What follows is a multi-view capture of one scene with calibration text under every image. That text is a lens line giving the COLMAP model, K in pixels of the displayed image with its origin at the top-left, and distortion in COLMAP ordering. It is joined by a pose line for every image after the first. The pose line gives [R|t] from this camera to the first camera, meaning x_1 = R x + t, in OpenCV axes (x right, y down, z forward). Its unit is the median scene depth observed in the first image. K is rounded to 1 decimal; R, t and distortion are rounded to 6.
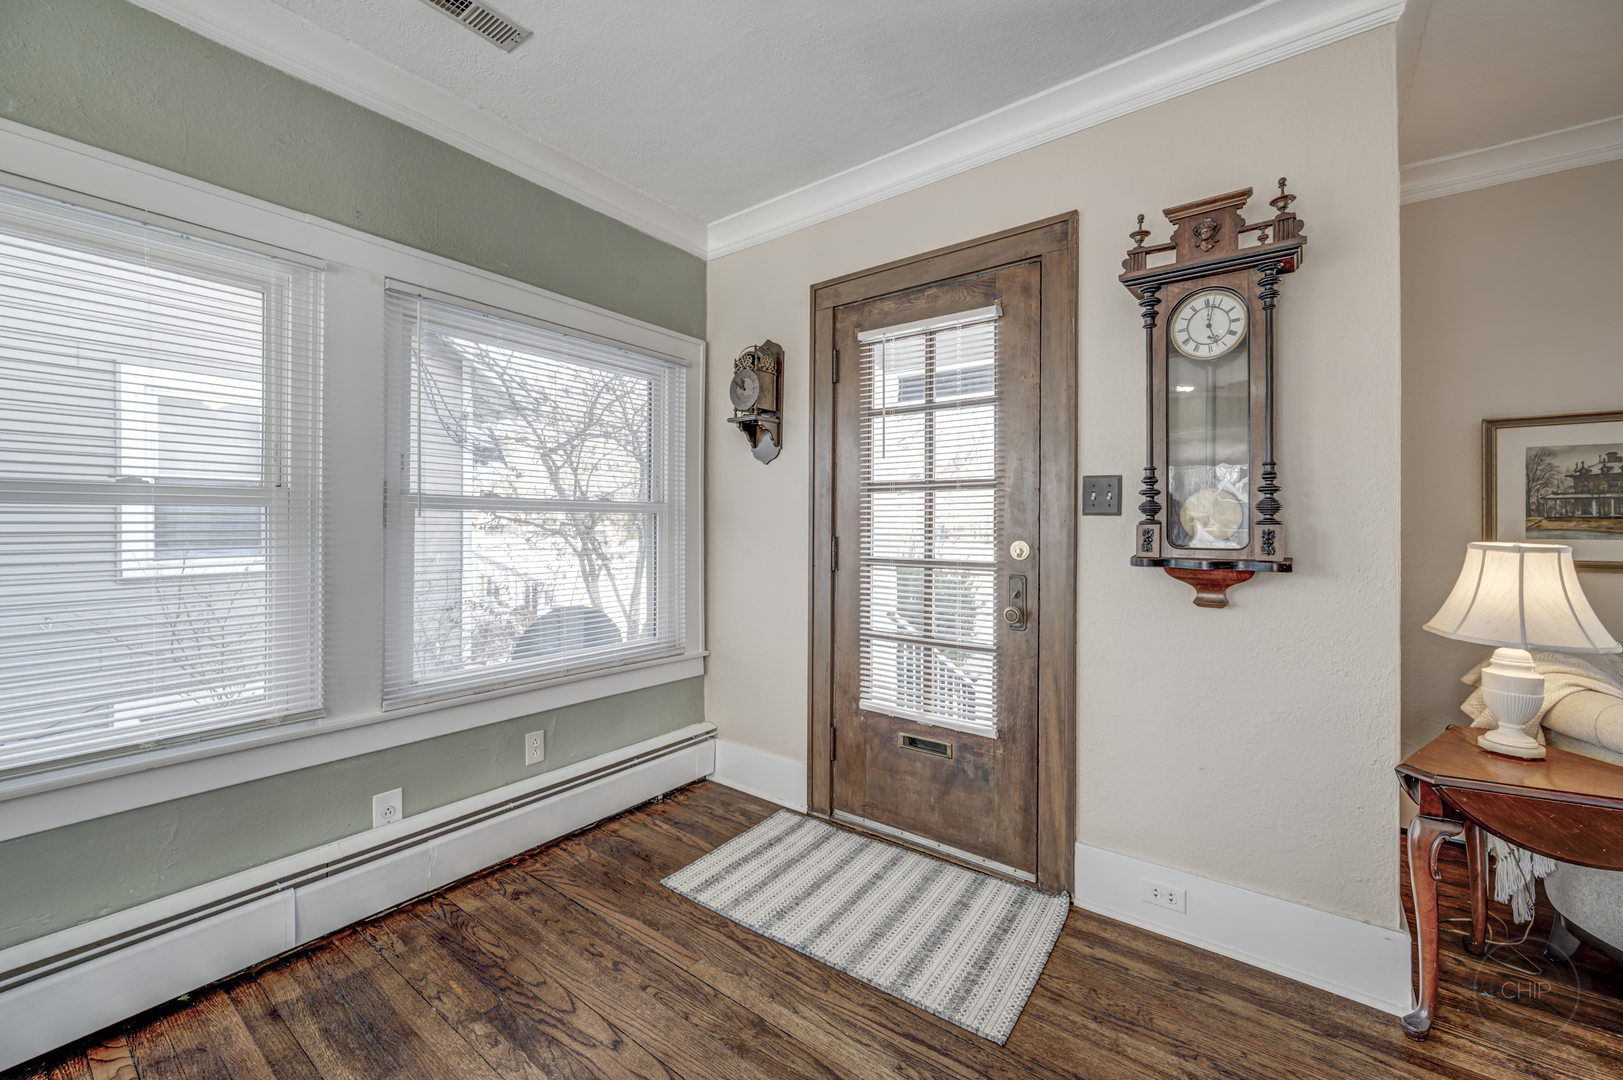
lens RADIAL K [[650.8, 0, 814.5], [0, 650.8, 521.5], [0, 0, 1]] dist [0.000462, 0.000450]
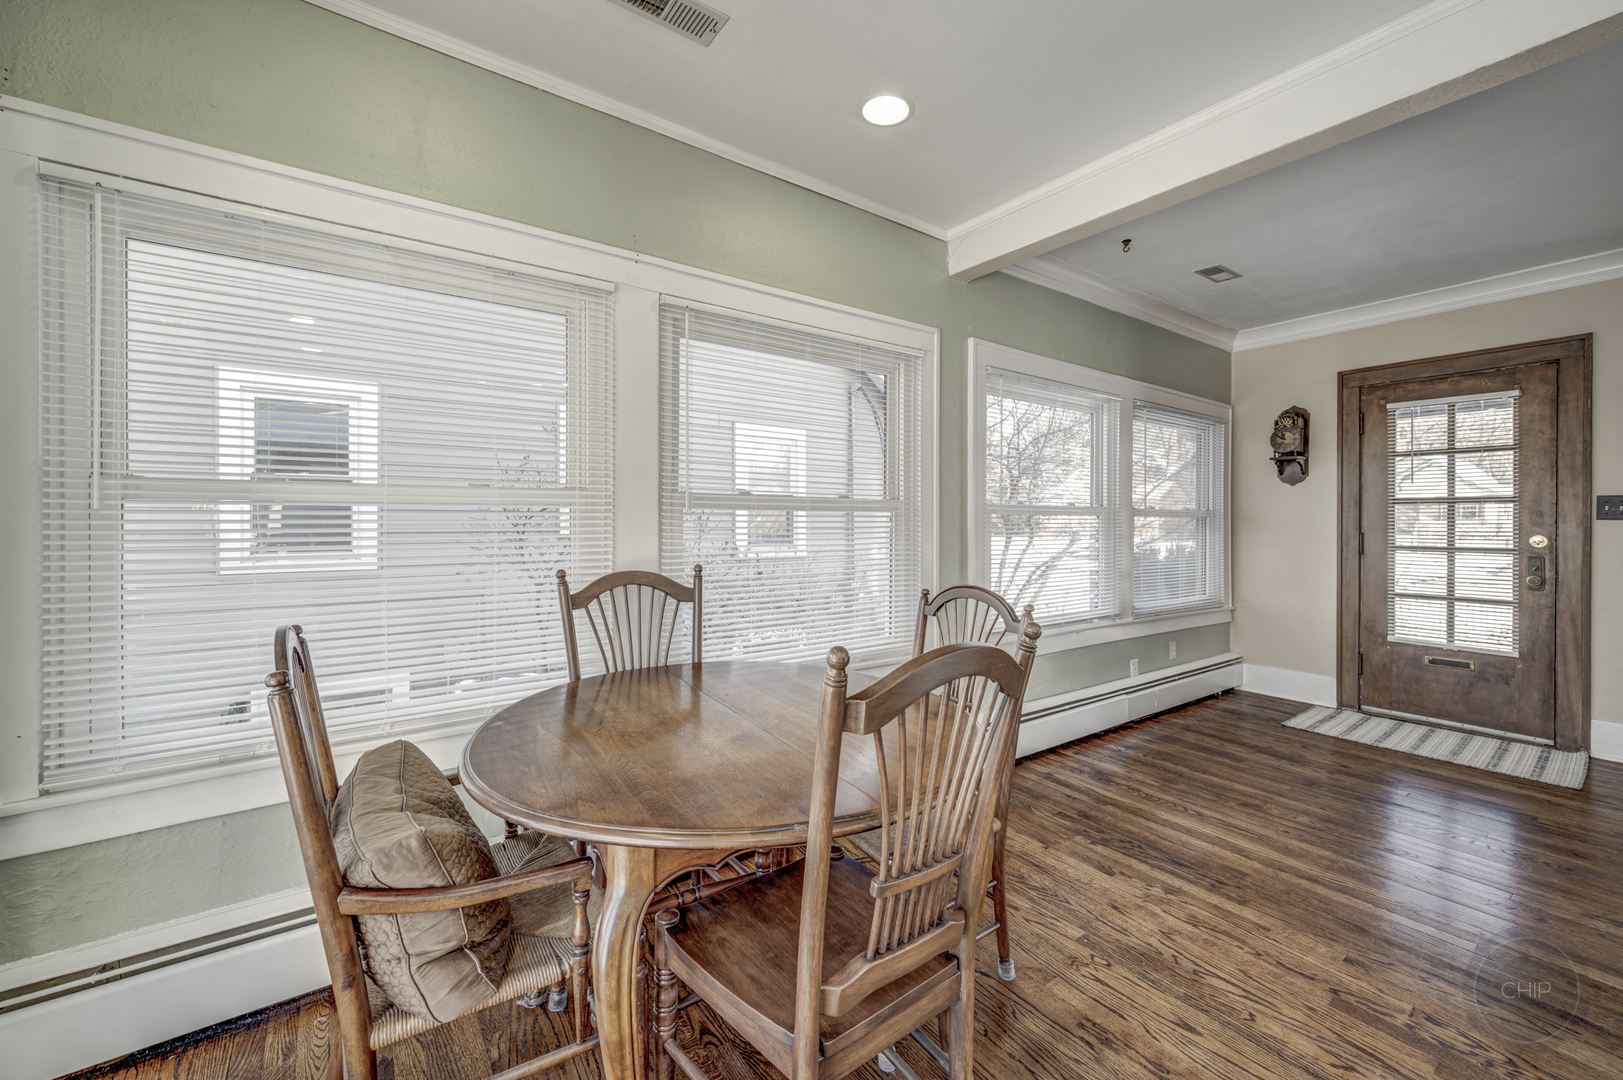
lens RADIAL K [[647.5, 0, 816.8], [0, 647.5, 521.5], [0, 0, 1]] dist [-0.000534, 0.000257]
pose [[0.953335, 0.001107, -0.301914, -0.910291], [-0.000778, 0.999999, 0.001211, -0.005177], [0.301915, -0.000919, 0.953334, -1.076165]]
